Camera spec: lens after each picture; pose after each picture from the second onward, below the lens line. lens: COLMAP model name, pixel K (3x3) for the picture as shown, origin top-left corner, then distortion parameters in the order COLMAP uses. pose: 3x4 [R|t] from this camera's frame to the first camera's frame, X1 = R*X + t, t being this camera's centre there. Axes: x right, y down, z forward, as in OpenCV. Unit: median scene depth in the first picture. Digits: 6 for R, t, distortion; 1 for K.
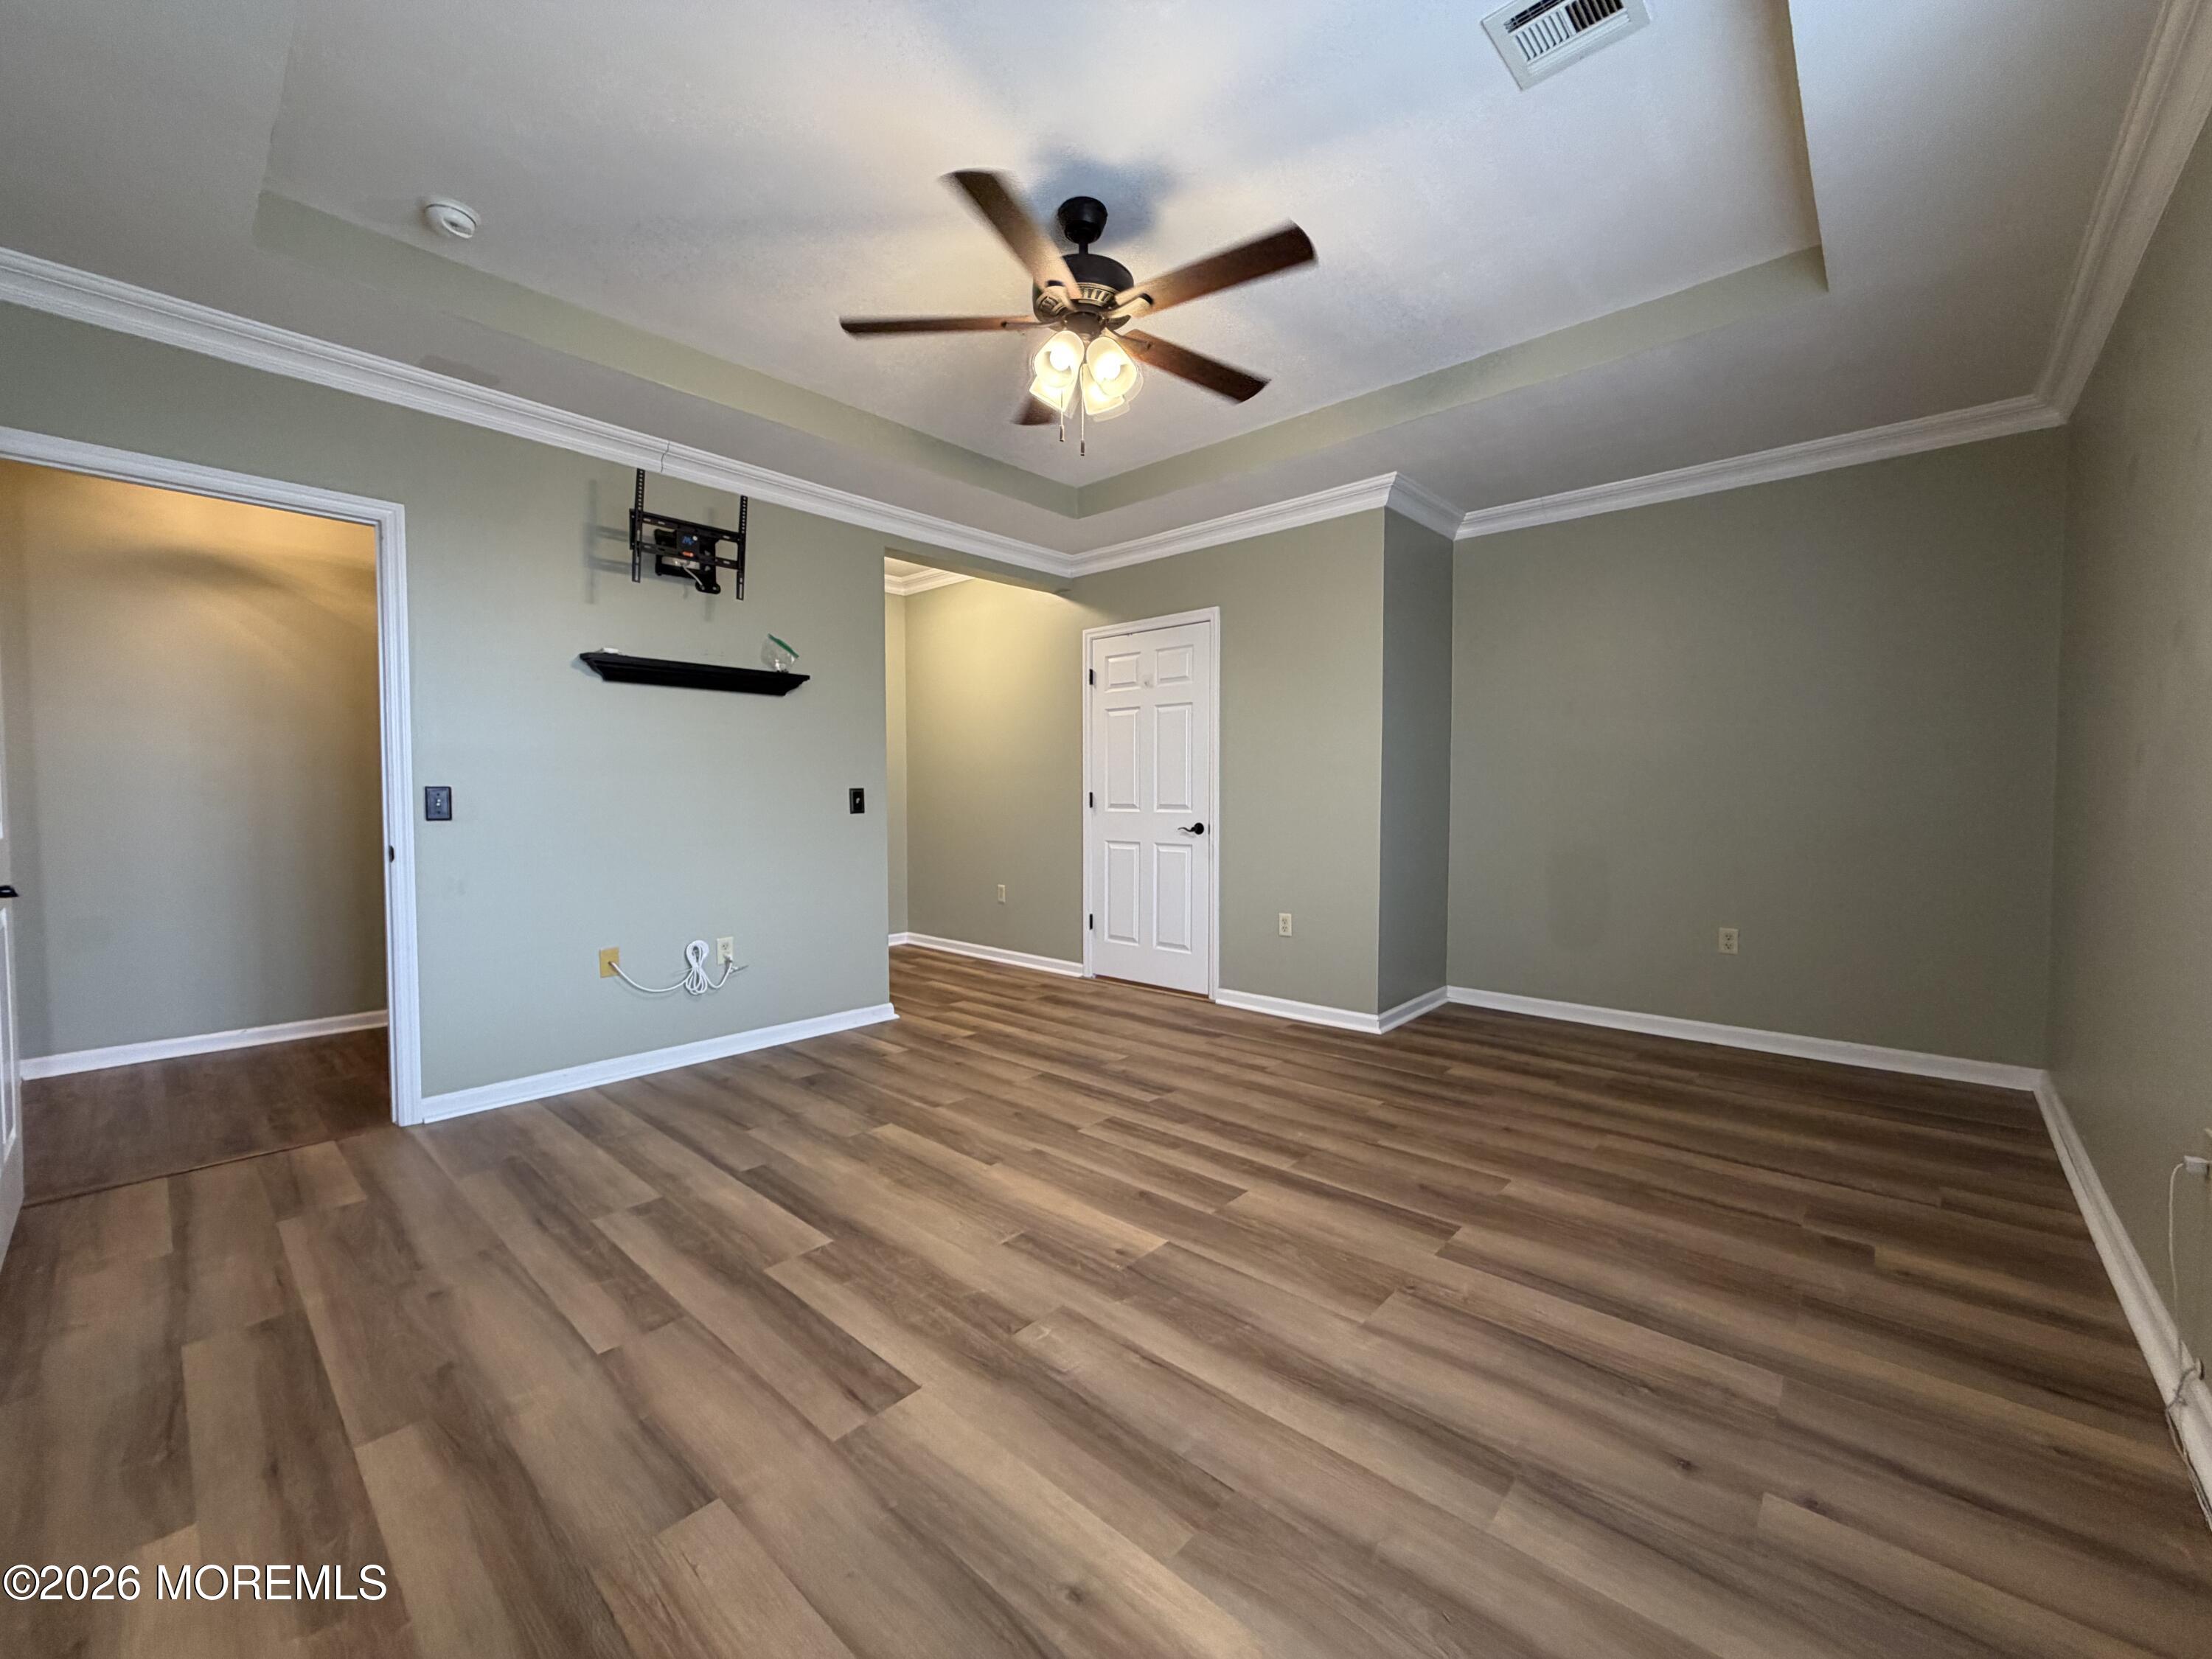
lens RADIAL K [[882.9, 0, 1100.9], [0, 882.9, 822.8], [0, 0, 1]] dist [-0.001762, 0.000163]
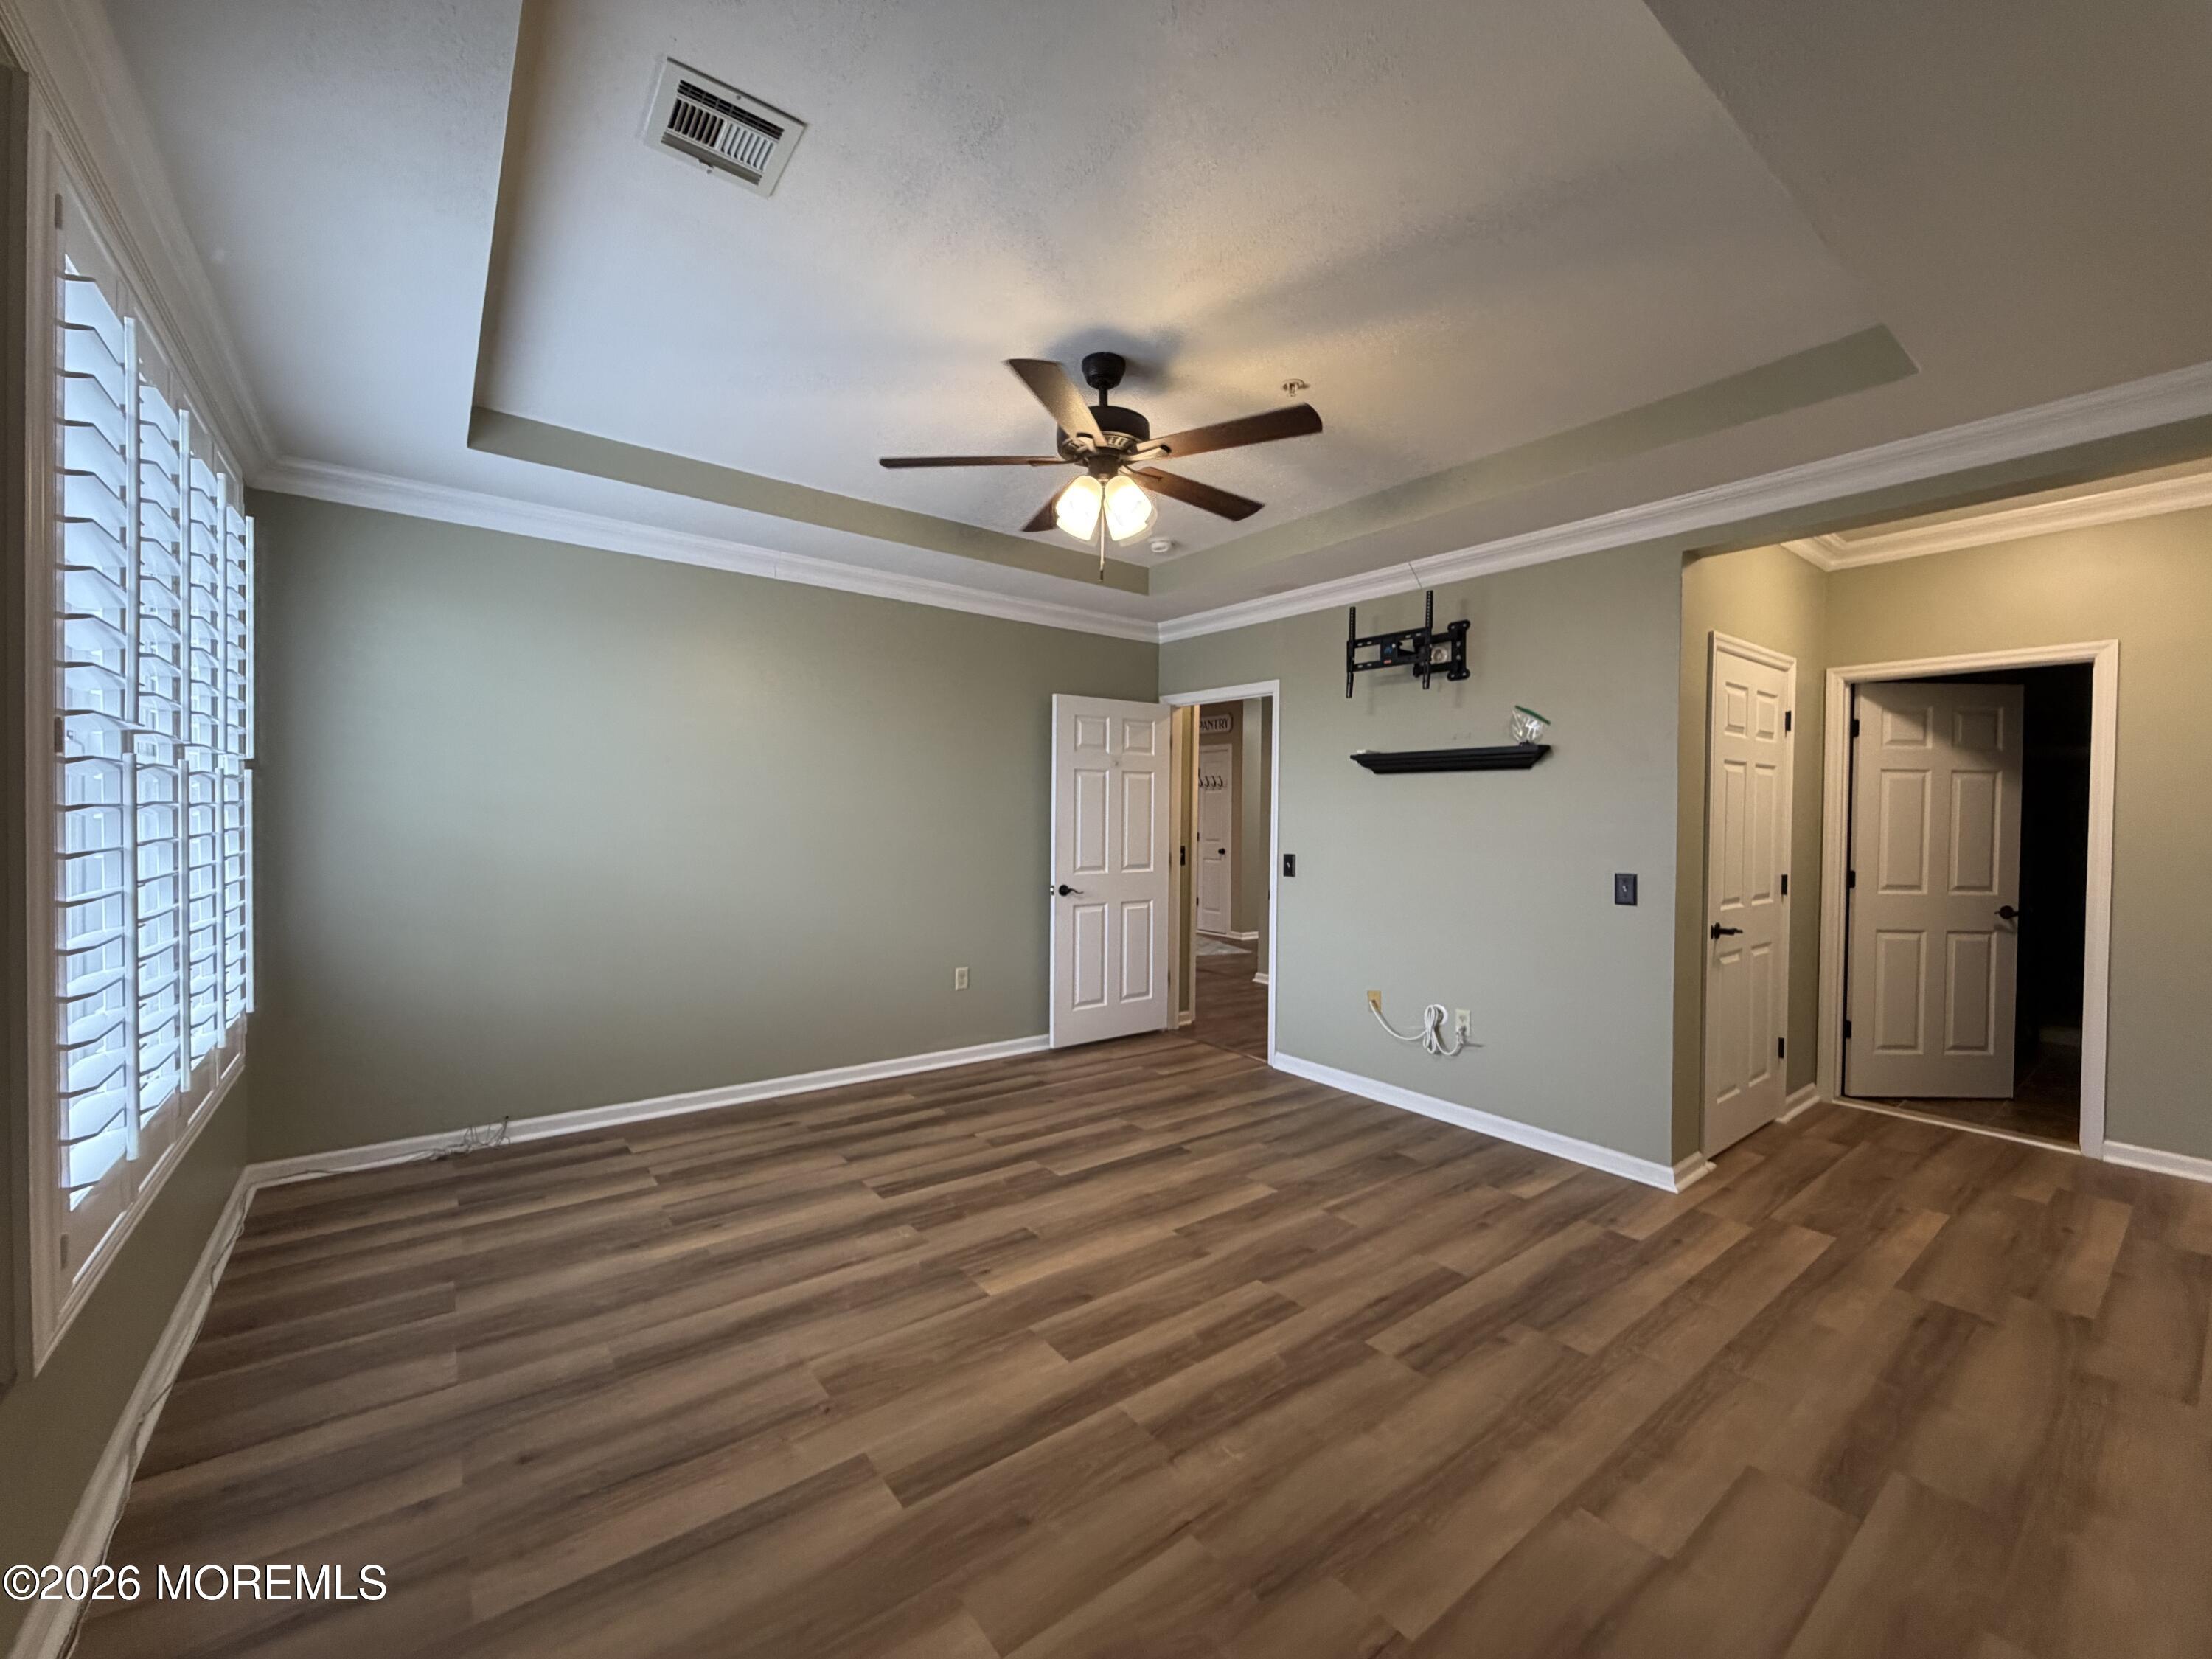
lens RADIAL K [[882.9, 0, 1099.4], [0, 882.9, 830.8], [0, 0, 1]] dist [-0.001762, 0.000163]
pose [[-0.182721, 0.018281, -0.982995, 0.838162], [-0.045320, 0.998608, 0.026996, -0.110652], [0.982120, 0.049482, -0.181638, 0.963116]]
